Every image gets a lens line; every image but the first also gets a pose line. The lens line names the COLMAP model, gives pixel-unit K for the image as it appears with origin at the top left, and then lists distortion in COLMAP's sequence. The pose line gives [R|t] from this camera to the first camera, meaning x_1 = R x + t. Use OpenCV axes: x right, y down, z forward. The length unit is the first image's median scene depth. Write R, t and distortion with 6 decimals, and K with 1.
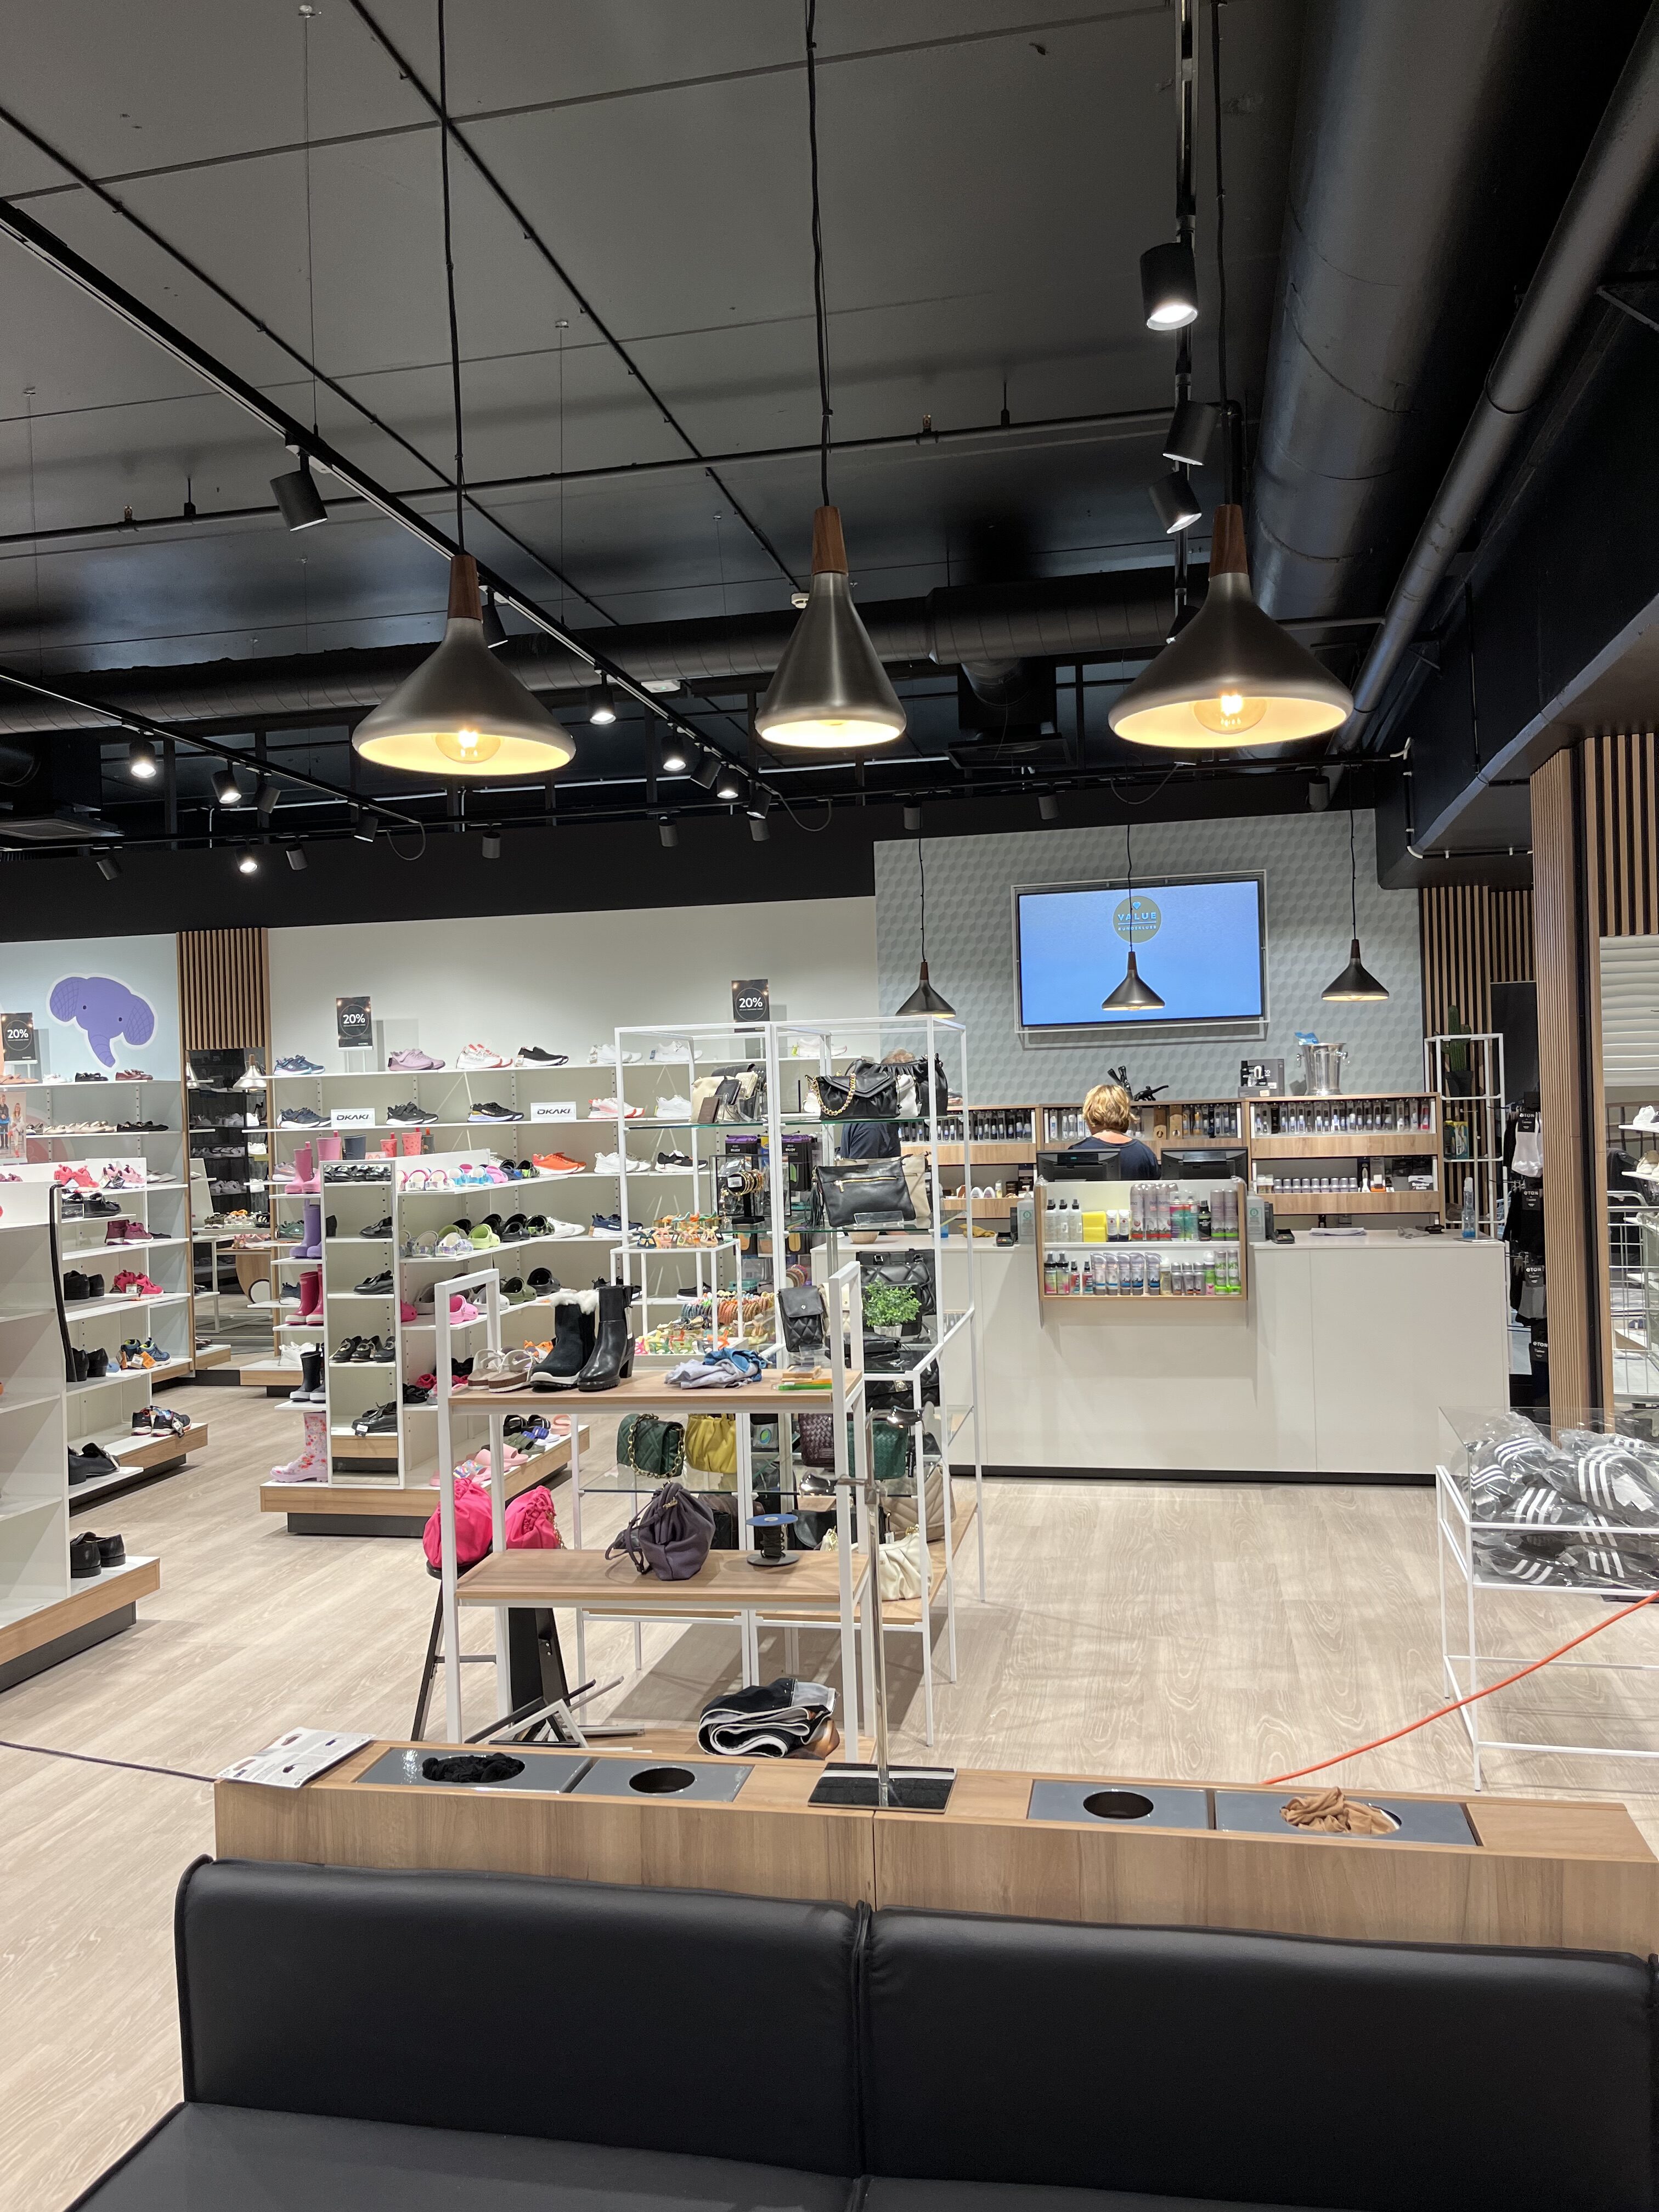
lens RADIAL K [[1678.3, 0, 834.0], [0, 1678.3, 1108.2], [0, 0, 1]] dist [0.000802, -0.000922]
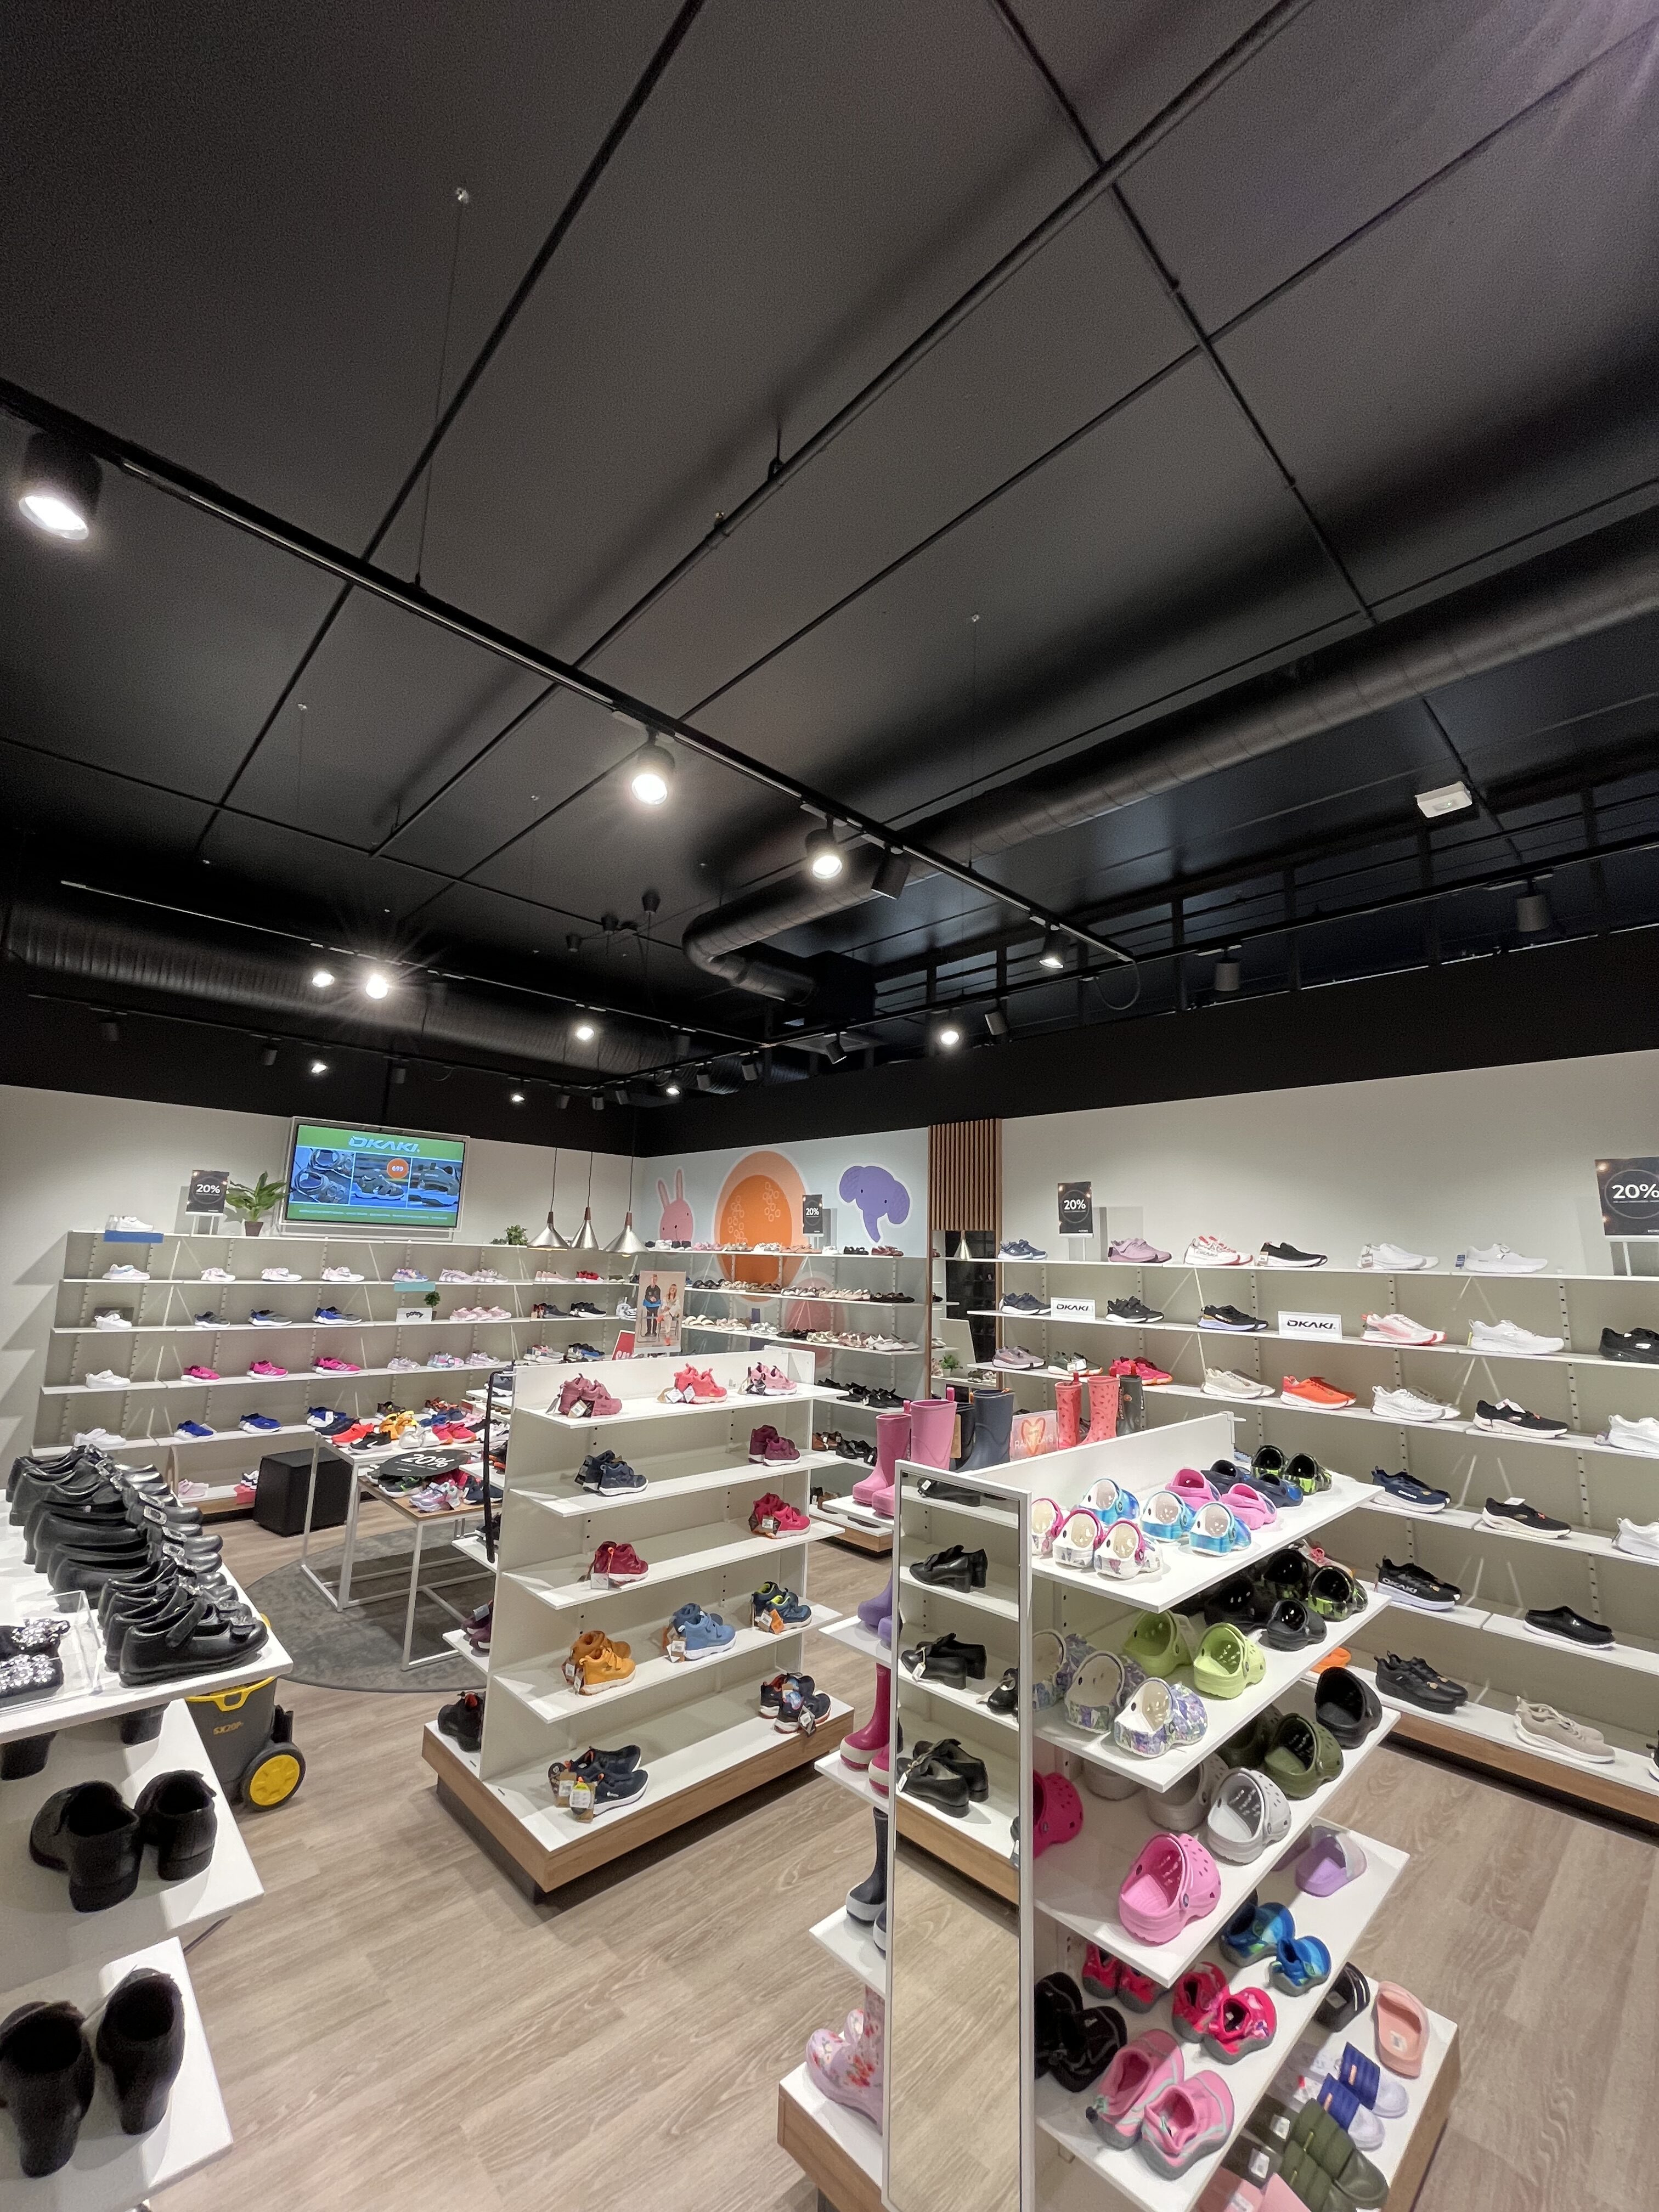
lens RADIAL K [[894.7, 0, 840.8], [0, 894.7, 1102.7], [0, 0, 1]] dist [-0.001521, -0.000031]
pose [[0.827674, -0.041789, -0.559651, -0.105695], [-0.057342, 0.985708, -0.158406, -0.021665], [0.558272, 0.163200, 0.813448, 0.492876]]
